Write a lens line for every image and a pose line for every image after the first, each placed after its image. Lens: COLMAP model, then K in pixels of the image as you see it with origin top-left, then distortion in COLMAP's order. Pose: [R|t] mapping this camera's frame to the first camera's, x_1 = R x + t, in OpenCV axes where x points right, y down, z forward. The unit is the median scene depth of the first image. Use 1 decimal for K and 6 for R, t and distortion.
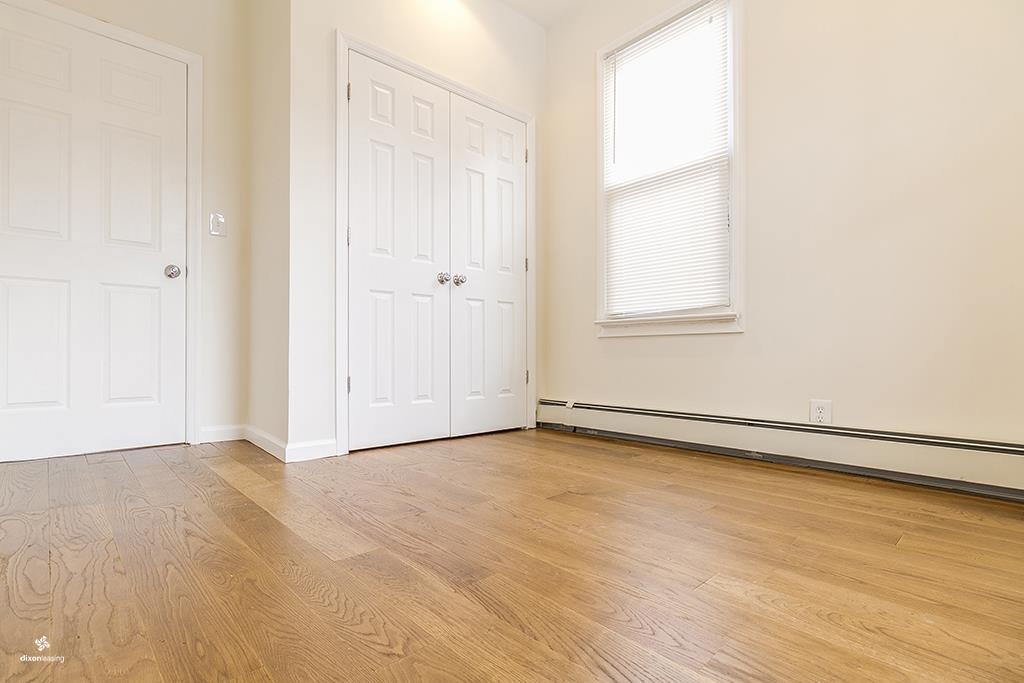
lens RADIAL K [[488.6, 0, 512.0], [0, 488.6, 341.5], [0, 0, 1]] dist [0.001960, 0.000161]
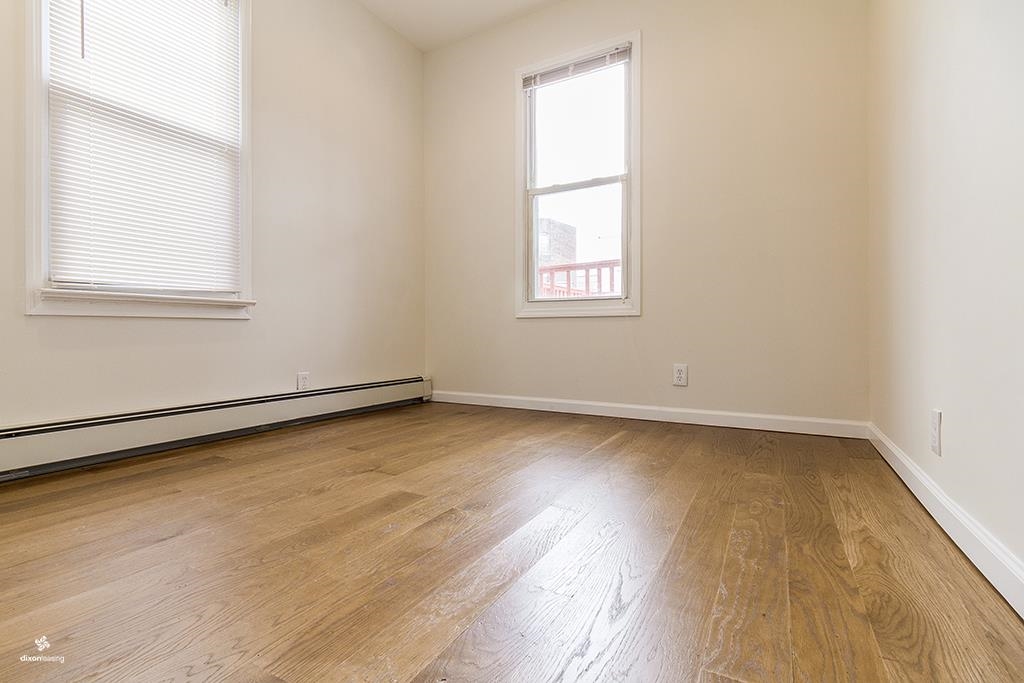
lens RADIAL K [[474.5, 0, 510.0], [0, 474.5, 332.1], [0, 0, 1]] dist [-0.026330, 0.000261]
pose [[-0.299286, 0.005604, 0.954147, -0.702287], [-0.015199, 0.999828, -0.010639, 0.012086], [-0.954042, -0.017686, -0.299149, 0.764955]]
